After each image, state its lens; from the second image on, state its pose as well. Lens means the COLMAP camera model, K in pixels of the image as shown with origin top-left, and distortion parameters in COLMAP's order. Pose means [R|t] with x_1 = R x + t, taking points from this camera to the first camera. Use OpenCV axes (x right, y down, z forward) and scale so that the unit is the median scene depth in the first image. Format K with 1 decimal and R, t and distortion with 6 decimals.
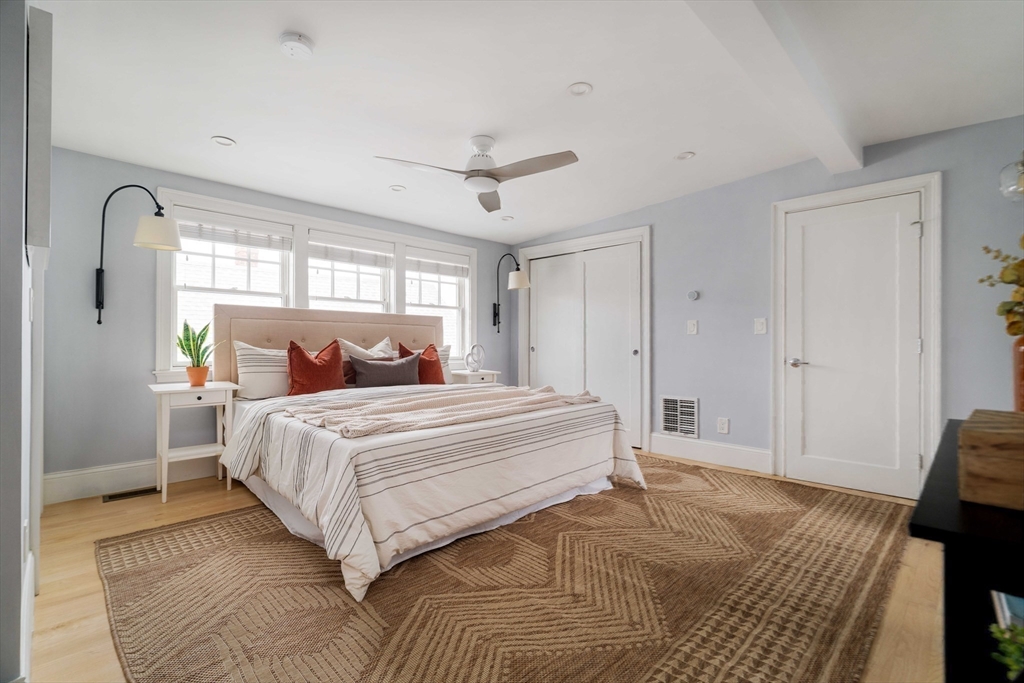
lens RADIAL K [[459.6, 0, 520.1], [0, 459.6, 345.3], [0, 0, 1]] dist [-0.014557, 0.000398]
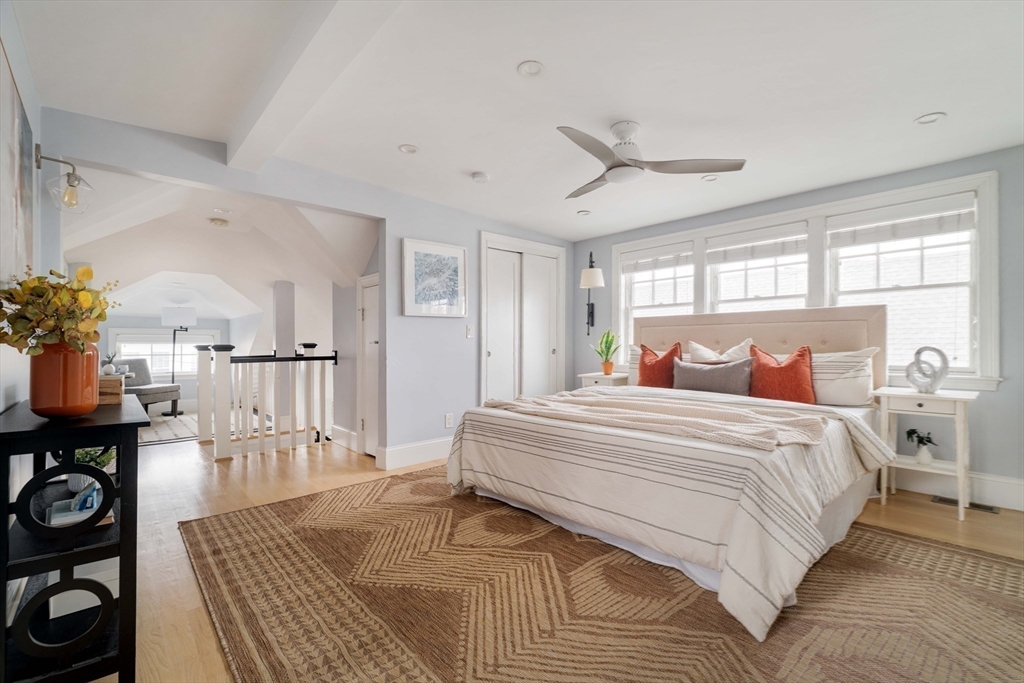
lens RADIAL K [[459.6, 0, 519.7], [0, 459.6, 351.3], [0, 0, 1]] dist [-0.014557, 0.000398]
pose [[-0.059816, 0.009146, -0.998168, 0.877530], [-0.000593, 0.999958, 0.009198, -0.001620], [0.998209, 0.001142, -0.059808, 0.875526]]
